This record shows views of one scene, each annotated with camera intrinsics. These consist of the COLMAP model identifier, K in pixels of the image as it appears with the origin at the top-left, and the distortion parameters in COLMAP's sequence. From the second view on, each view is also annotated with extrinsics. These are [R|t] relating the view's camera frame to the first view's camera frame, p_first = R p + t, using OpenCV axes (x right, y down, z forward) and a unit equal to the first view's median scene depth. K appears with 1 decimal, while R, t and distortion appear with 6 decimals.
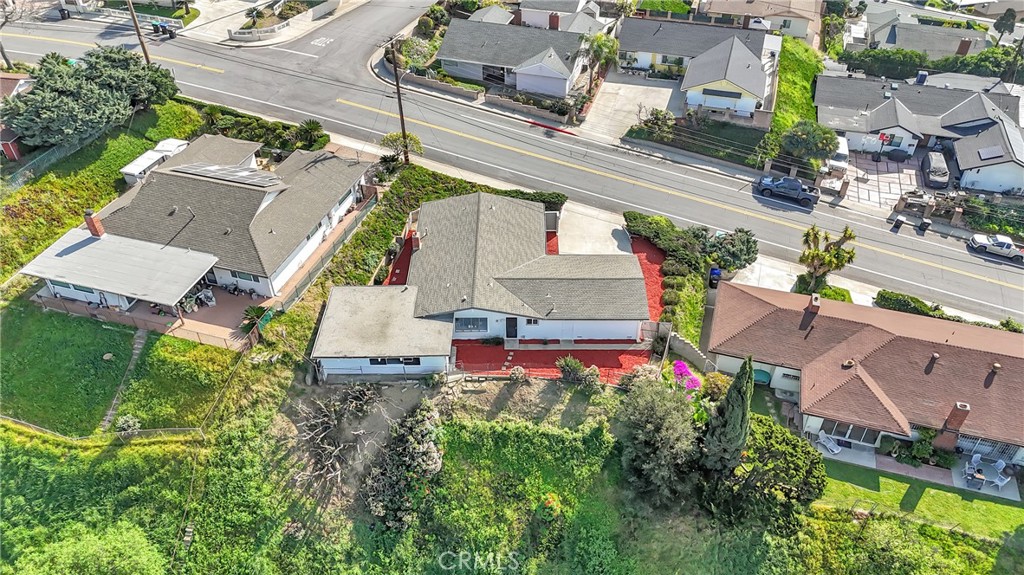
lens RADIAL K [[763.2, 0, 512.0], [0, 763.2, 287.5], [0, 0, 1]] dist [0.002489, -0.001066]
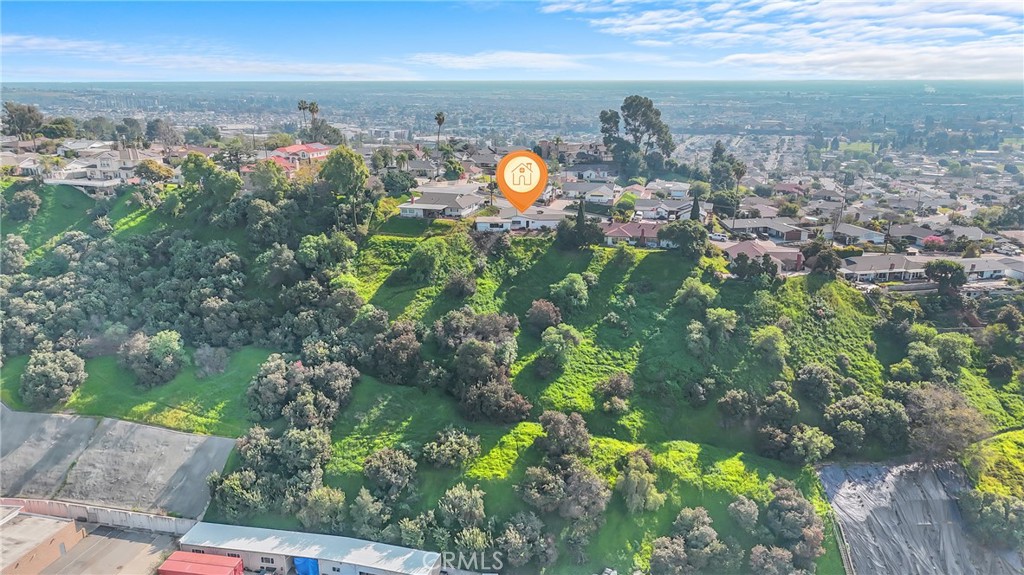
lens RADIAL K [[763.2, 0, 512.0], [0, 763.2, 287.5], [0, 0, 1]] dist [0.002489, -0.001066]
pose [[0.999962, 0.001989, 0.008522, -0.114897], [0.001611, 0.915370, -0.402609, 1.945835], [-0.008602, 0.402608, 0.915332, -2.390900]]
